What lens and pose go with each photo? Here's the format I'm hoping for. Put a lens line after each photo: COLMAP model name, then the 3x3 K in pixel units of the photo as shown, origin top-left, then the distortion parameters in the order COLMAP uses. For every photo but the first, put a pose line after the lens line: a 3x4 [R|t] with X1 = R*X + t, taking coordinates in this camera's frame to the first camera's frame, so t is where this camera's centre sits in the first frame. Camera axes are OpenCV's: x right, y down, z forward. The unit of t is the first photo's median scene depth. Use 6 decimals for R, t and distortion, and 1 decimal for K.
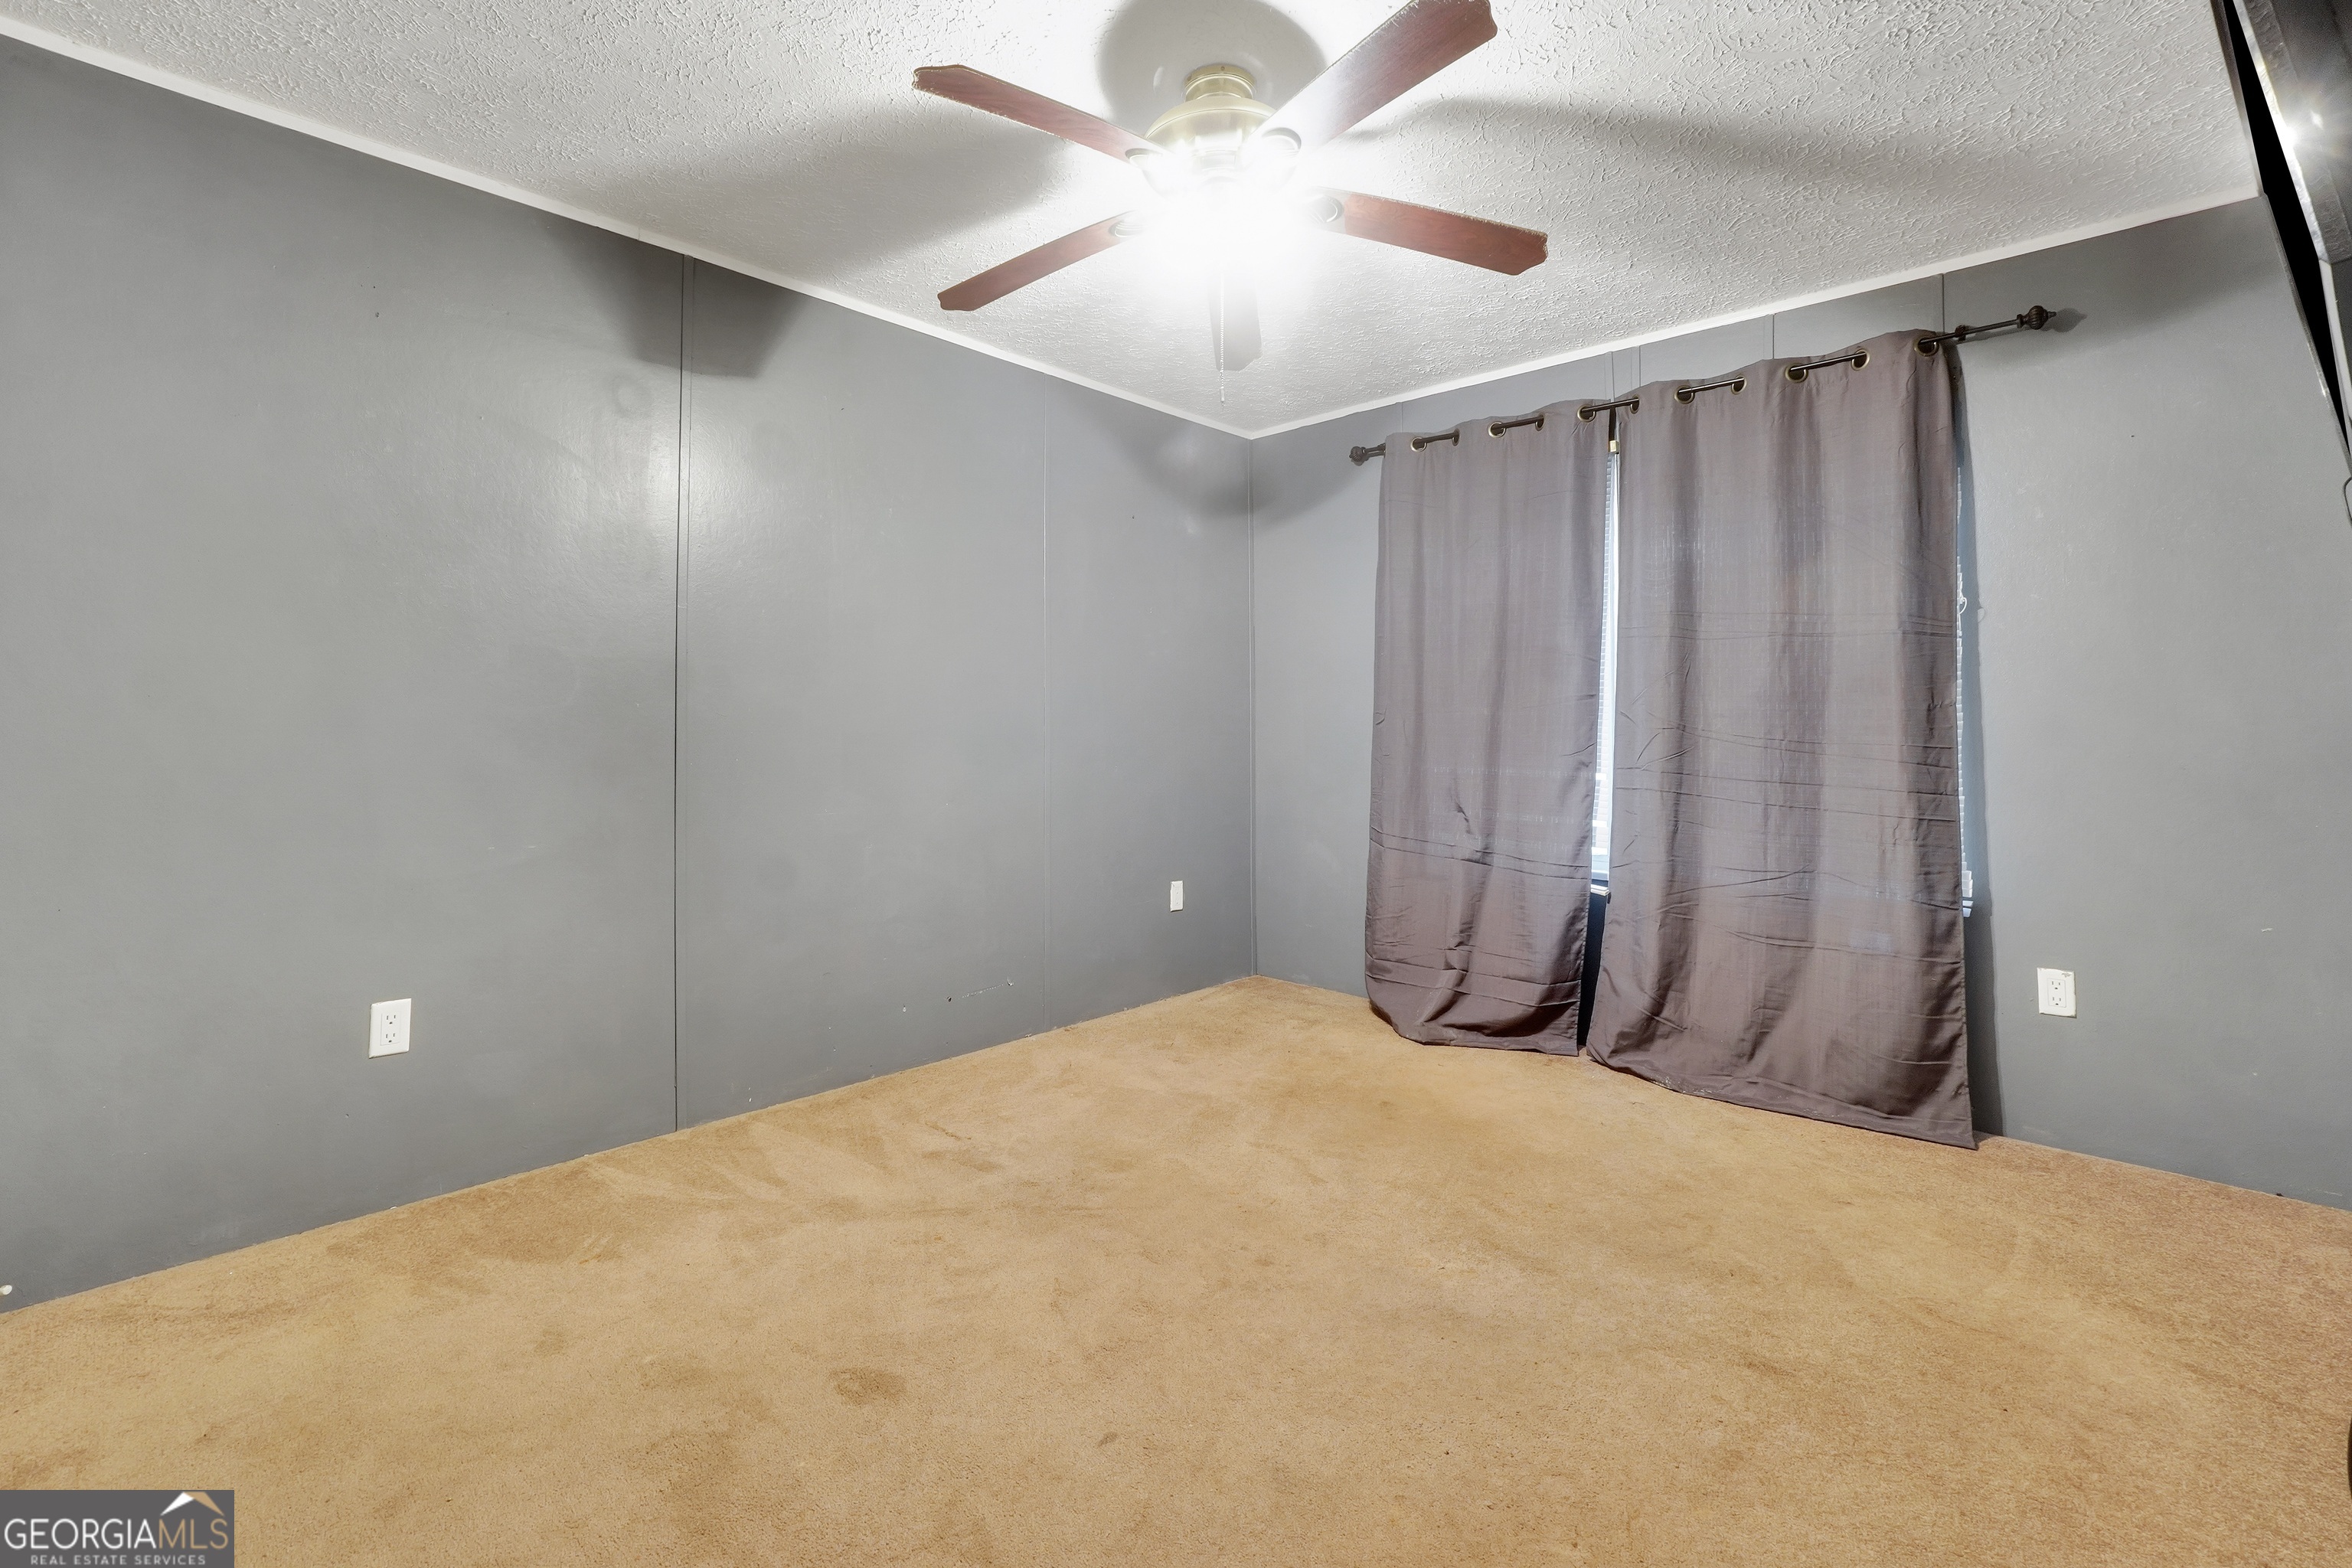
lens RADIAL K [[1007.2, 0, 1175.8], [0, 1007.2, 717.3], [0, 0, 1]] dist [0.001571, 0.000543]
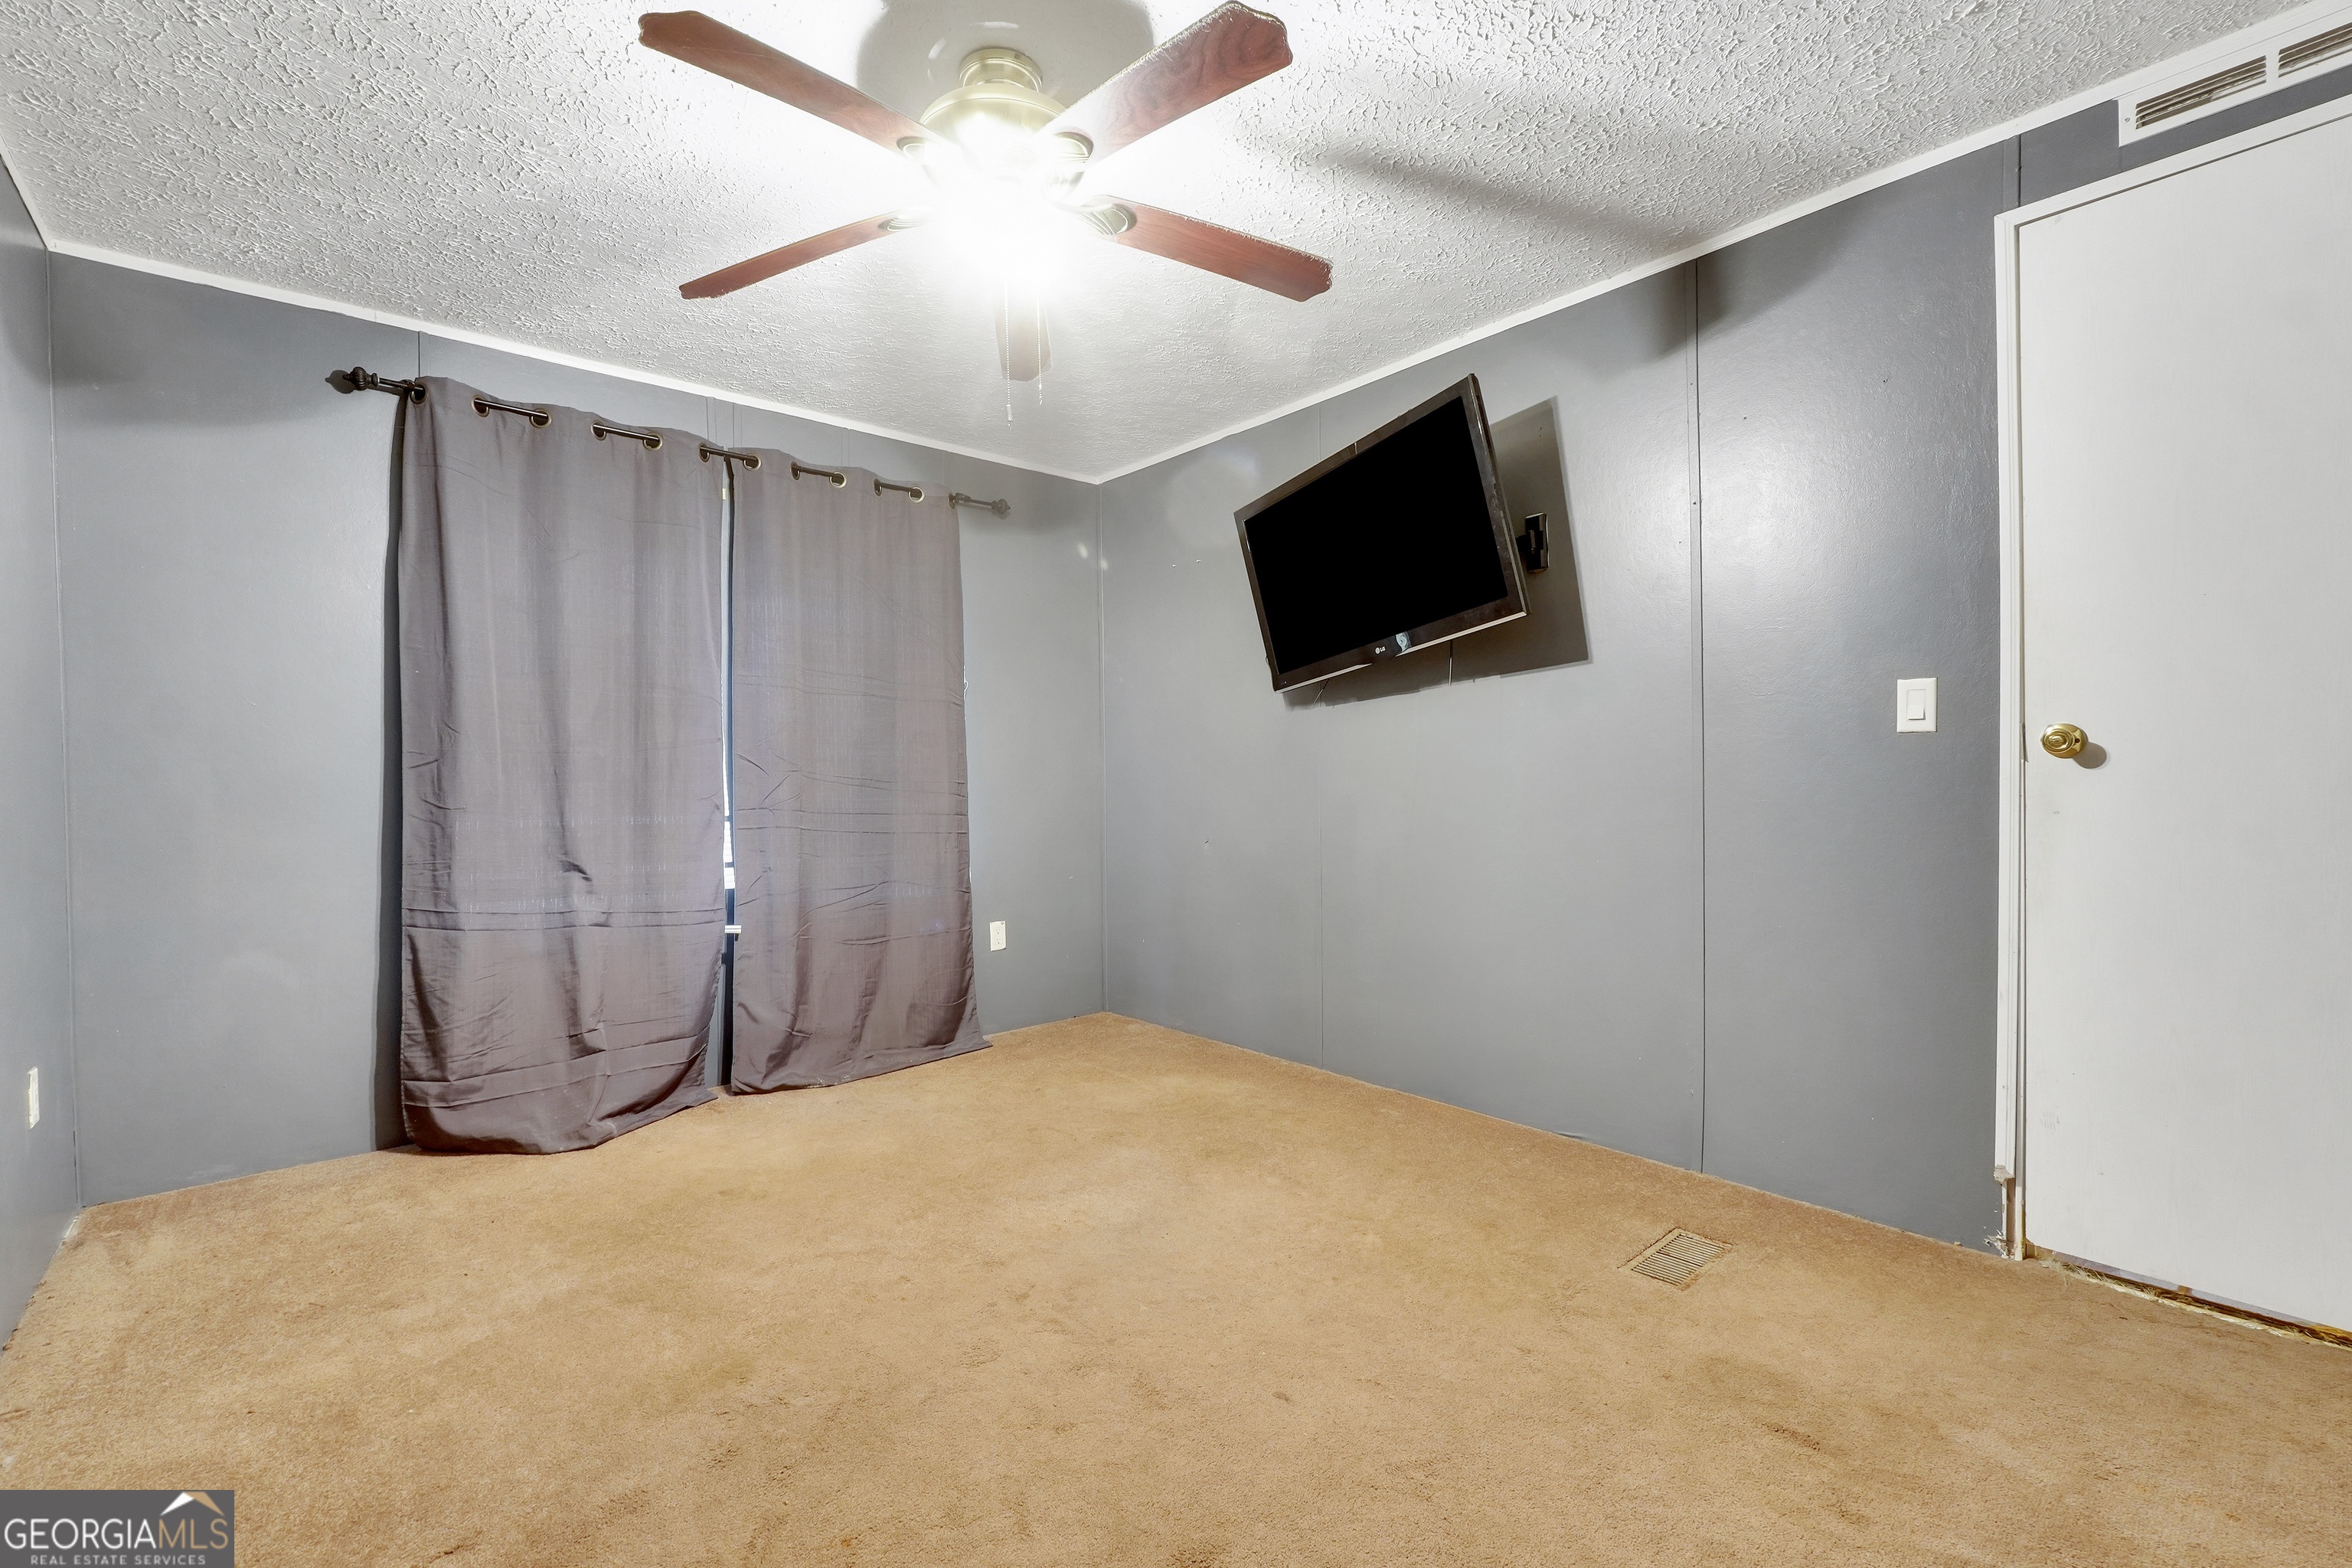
lens RADIAL K [[994.1, 0, 1158.7], [0, 994.1, 794.6], [0, 0, 1]] dist [-0.003559, 0.000387]
pose [[0.138897, -0.027012, 0.989938, -0.539509], [-0.004969, 0.999596, 0.027973, 0.004142], [-0.990294, -0.008804, 0.138707, 0.451097]]
